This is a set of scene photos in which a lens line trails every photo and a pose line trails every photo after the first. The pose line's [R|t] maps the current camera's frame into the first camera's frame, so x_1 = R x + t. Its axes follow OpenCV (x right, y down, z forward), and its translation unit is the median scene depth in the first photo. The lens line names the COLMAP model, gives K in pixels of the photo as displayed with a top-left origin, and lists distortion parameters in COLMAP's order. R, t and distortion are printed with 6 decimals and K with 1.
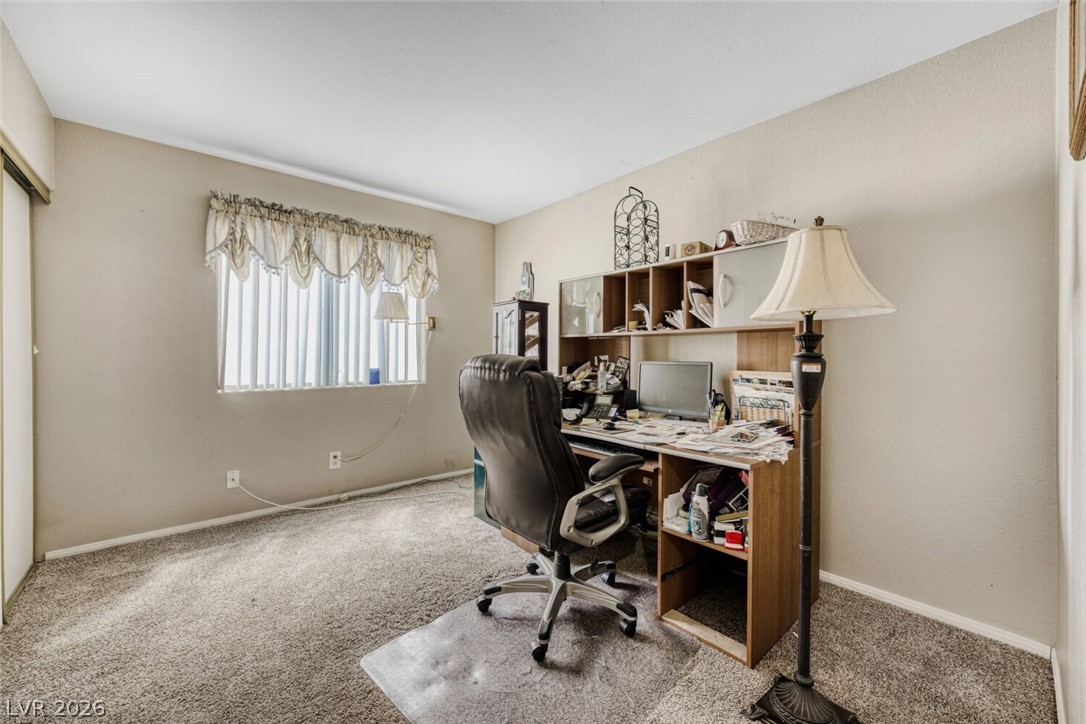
lens RADIAL K [[427.9, 0, 541.3], [0, 427.9, 358.7], [0, 0, 1]] dist [-0.010103, 0.000337]
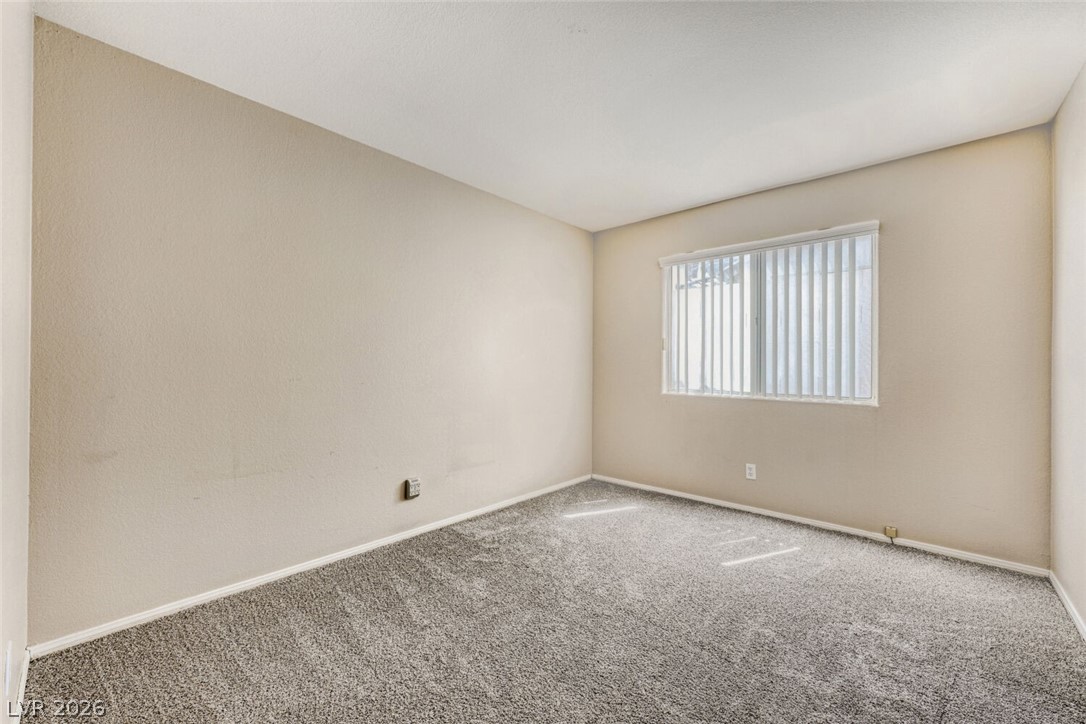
lens RADIAL K [[427.9, 0, 541.3], [0, 427.9, 358.7], [0, 0, 1]] dist [-0.010103, 0.000337]
pose [[0.102188, -0.016951, -0.994621, 0.449732], [-0.012606, 0.999752, -0.018334, 0.001265], [0.994685, 0.014412, 0.101949, 0.412426]]
